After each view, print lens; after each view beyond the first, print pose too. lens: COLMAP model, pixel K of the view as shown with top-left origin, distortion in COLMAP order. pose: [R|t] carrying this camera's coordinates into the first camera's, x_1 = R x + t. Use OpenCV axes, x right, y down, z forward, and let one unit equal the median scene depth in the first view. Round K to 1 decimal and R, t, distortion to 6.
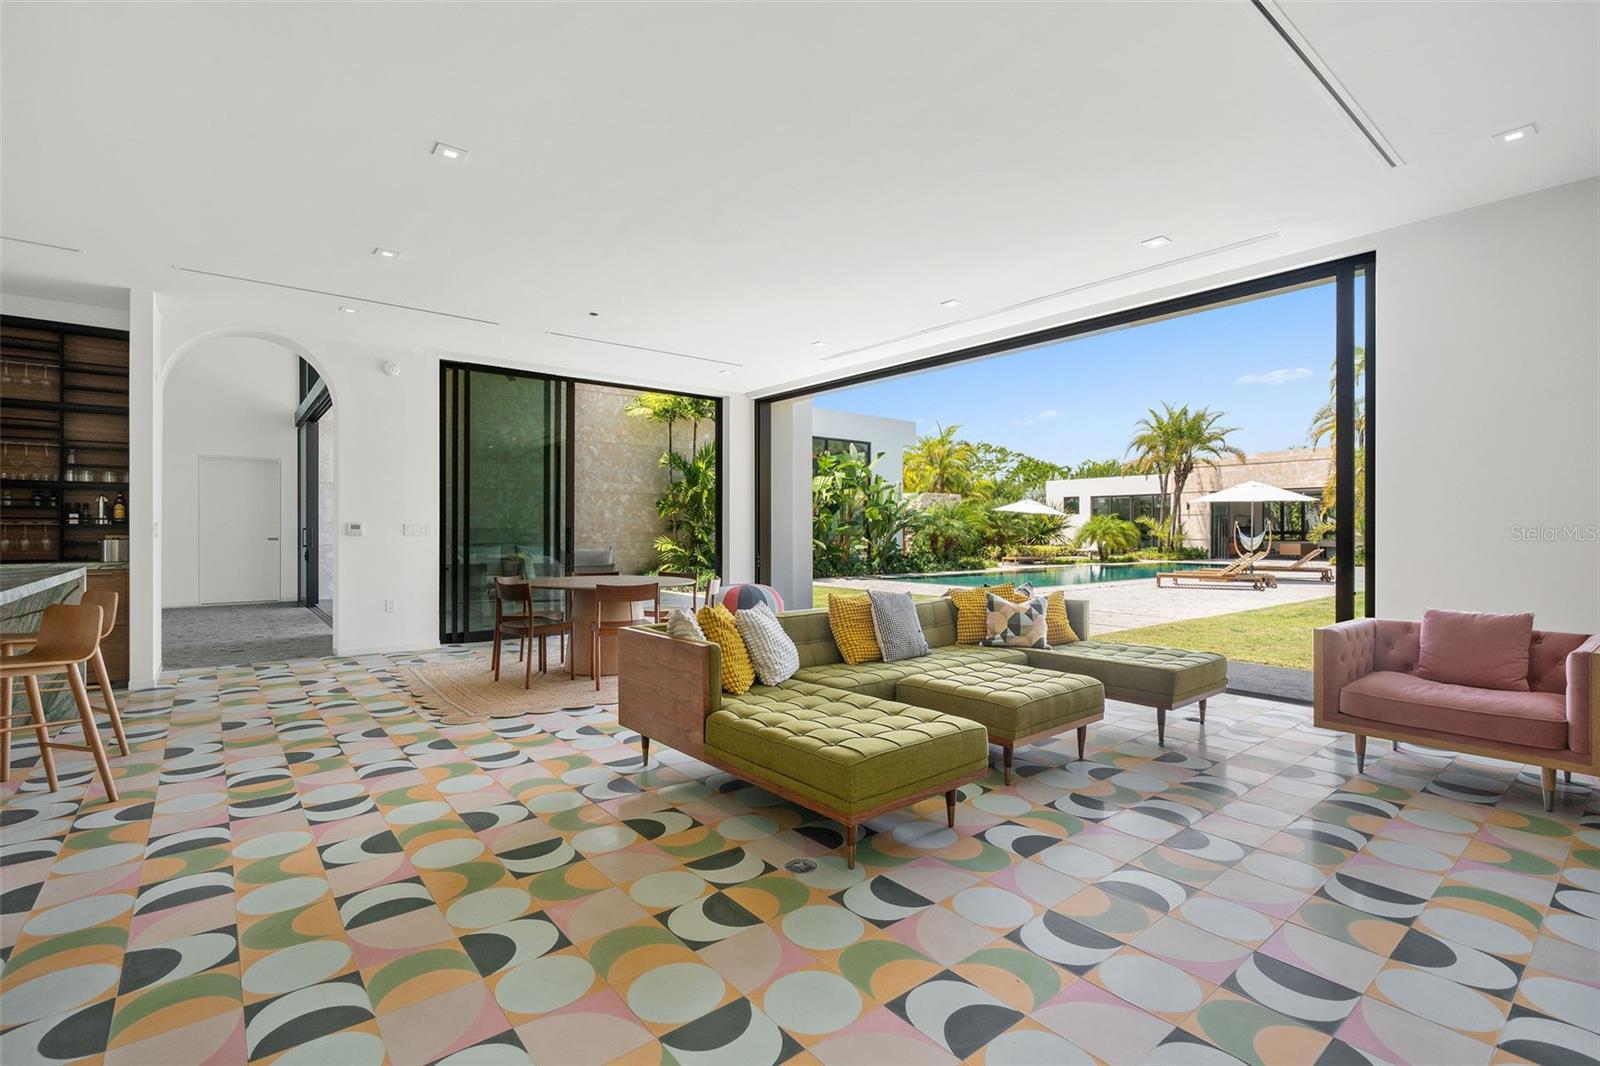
lens RADIAL K [[734.2, 0, 800.0], [0, 734.2, 531.3], [0, 0, 1]] dist [-0.000683, 0.000548]
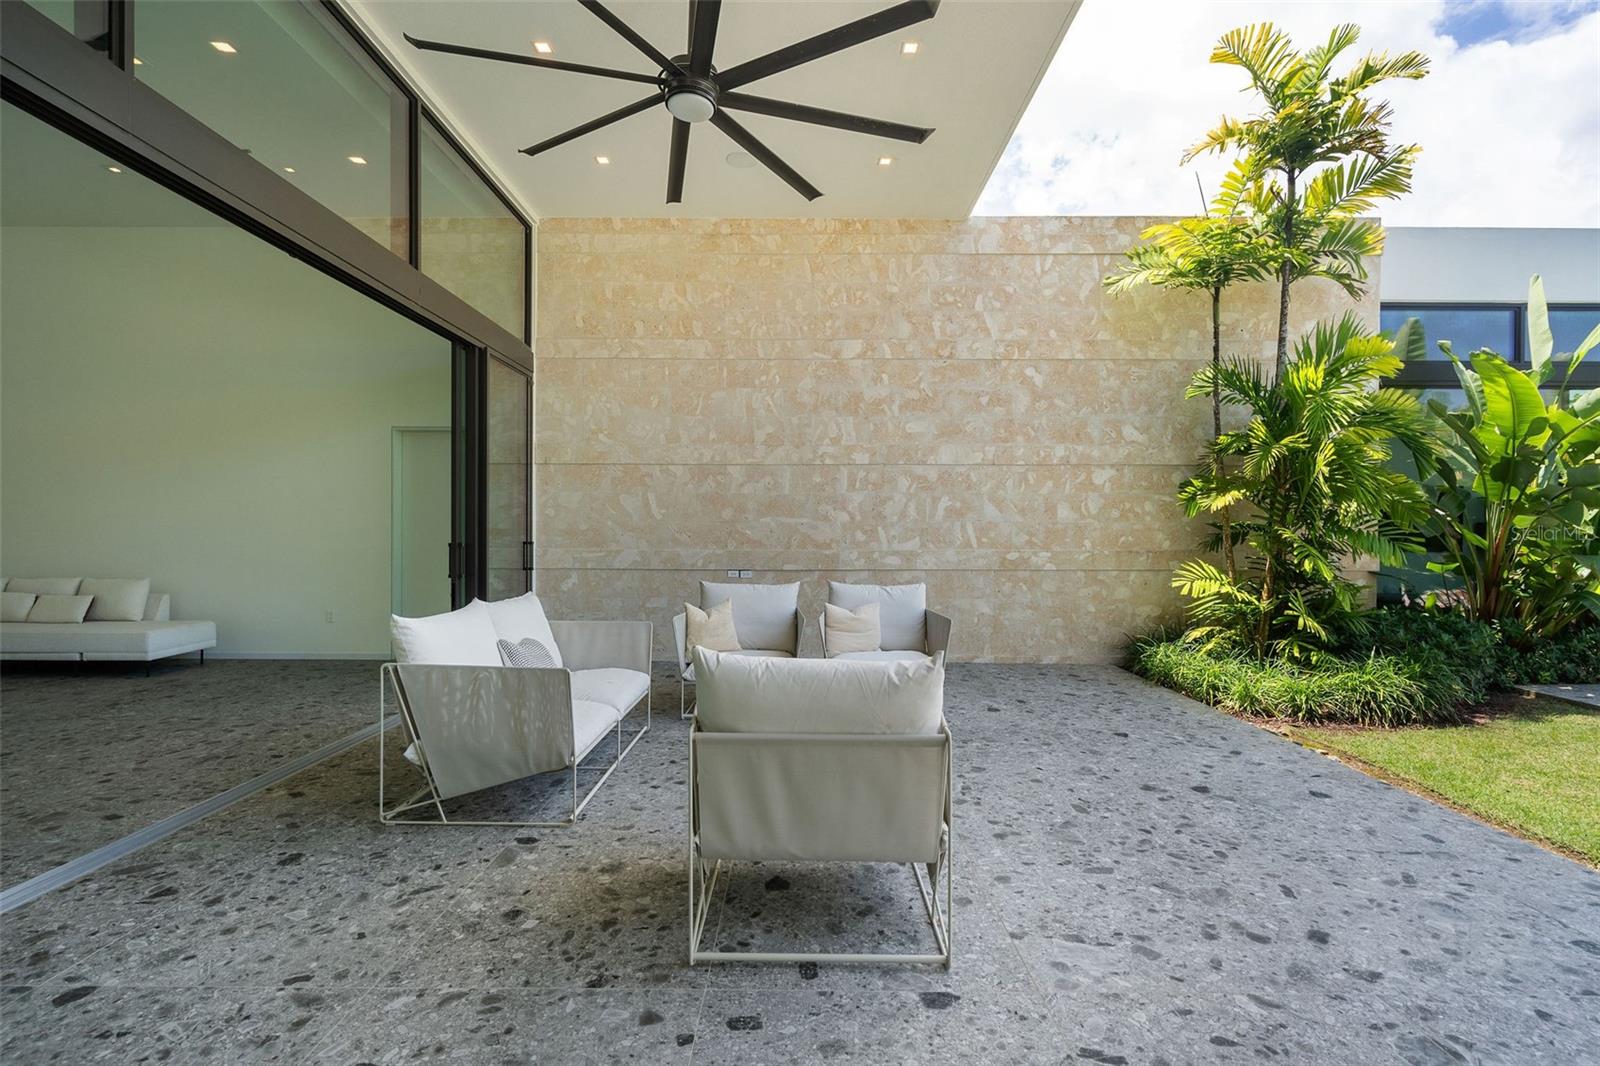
lens RADIAL K [[713.9, 0, 800.0], [0, 713.9, 533.0], [0, 0, 1]] dist [-0.002889, 0.000093]
pose [[0.775702, 0.003866, -0.631087, -0.409917], [-0.002920, 0.999993, 0.002537, -0.038595], [0.631093, -0.000125, 0.775708, 2.113570]]
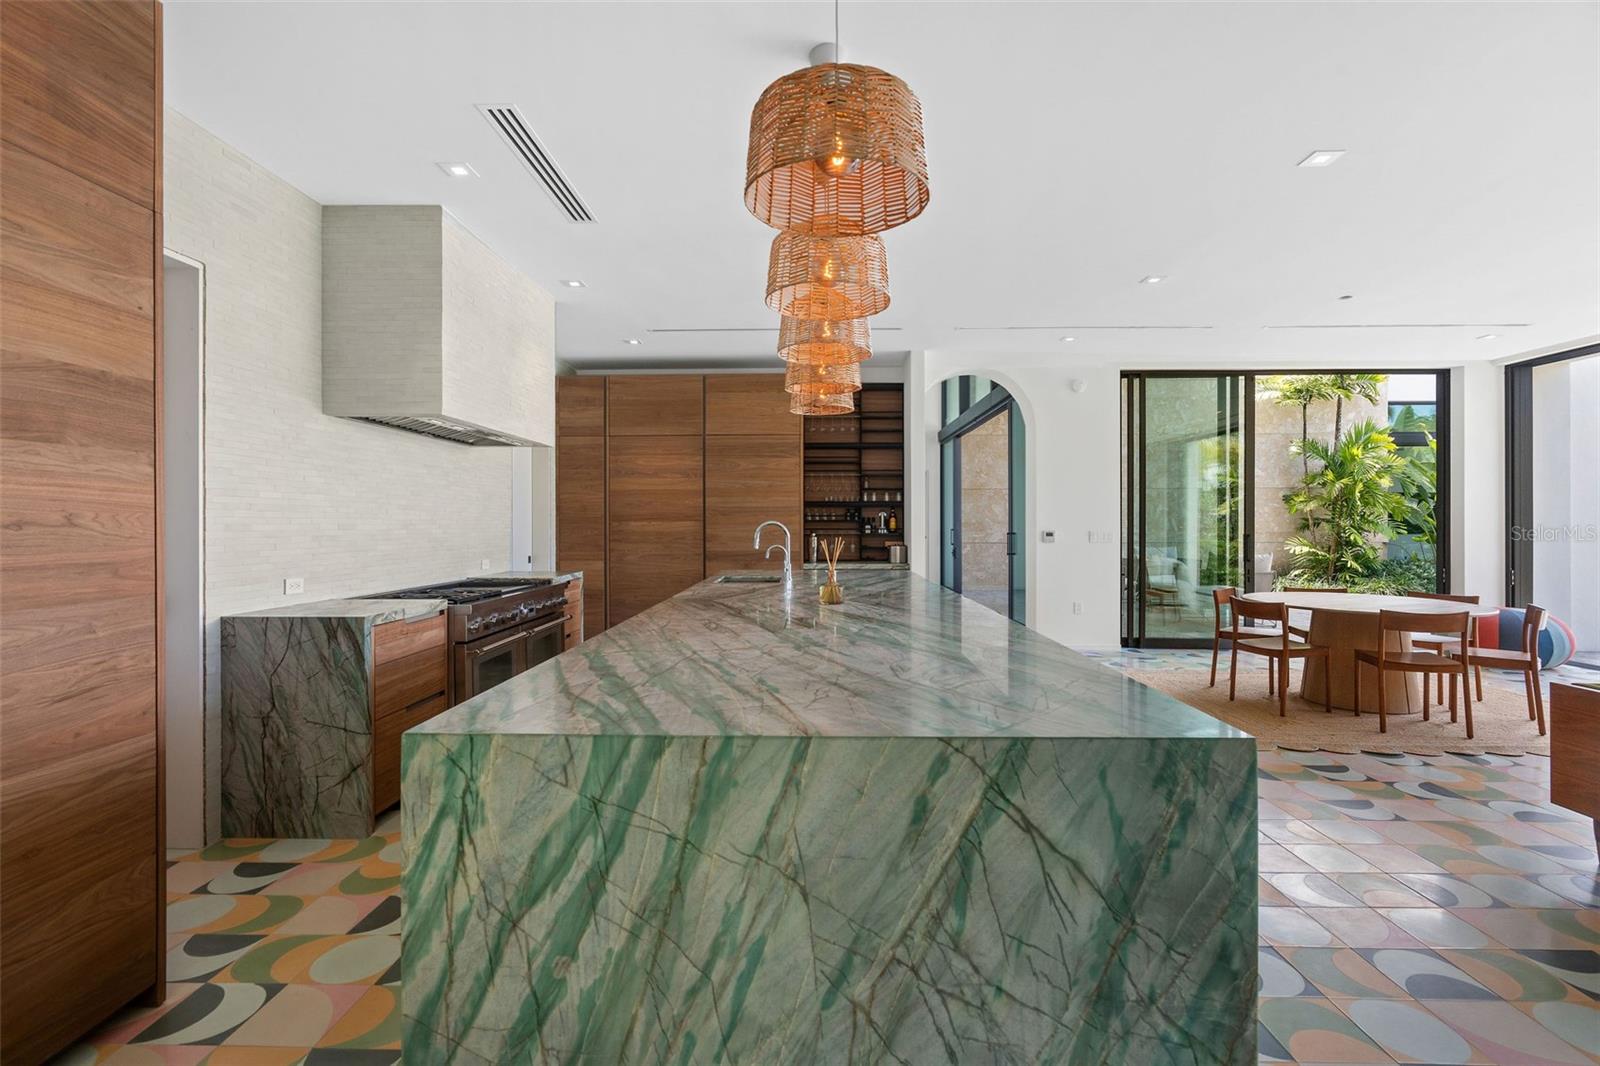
lens RADIAL K [[725.6, 0, 798.6], [0, 725.6, 522.7], [0, 0, 1]] dist [-0.002636, 0.000953]
pose [[0.761103, -0.001674, -0.648629, -0.309520], [0.001245, 0.999999, -0.001120, -0.037423], [0.648630, 0.000045, 0.761104, -0.117688]]
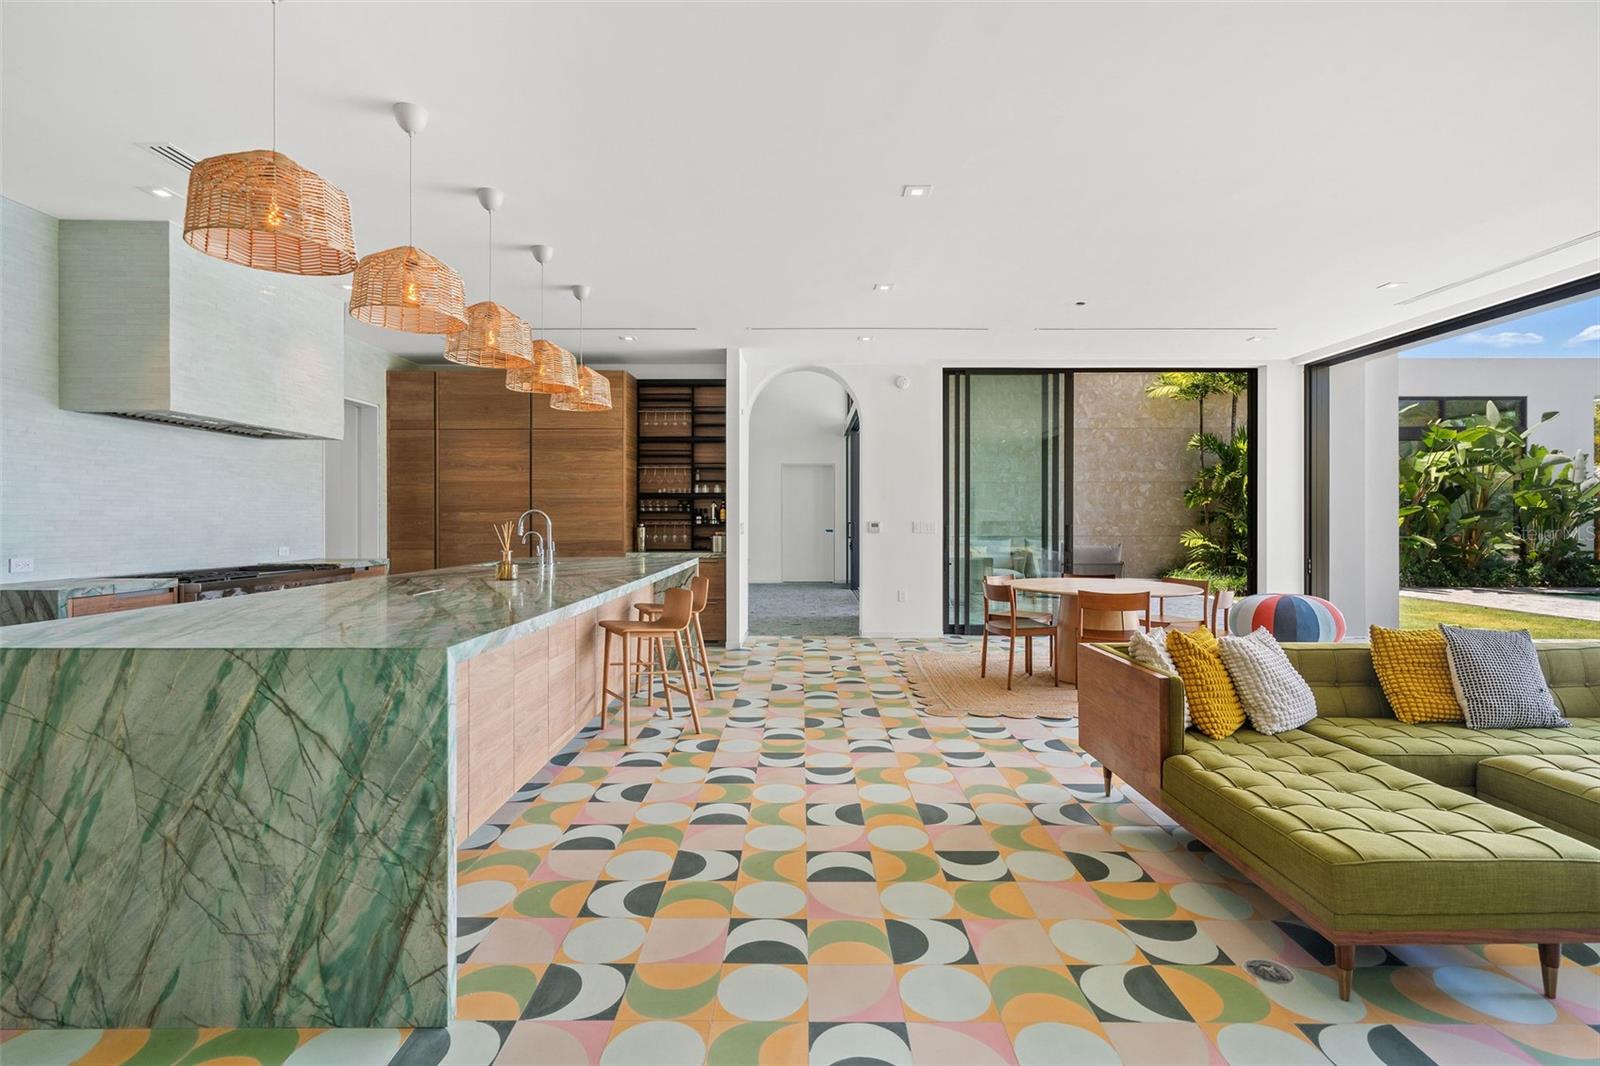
lens RADIAL K [[756.2, 0, 795.5], [0, 756.2, 519.8], [0, 0, 1]] dist [0.001540, 0.000340]
pose [[0.773792, -0.000176, -0.633440, 0.074968], [0.000622, 1.000000, 0.000482, -0.024159], [0.633440, -0.000767, 0.773792, 0.016121]]
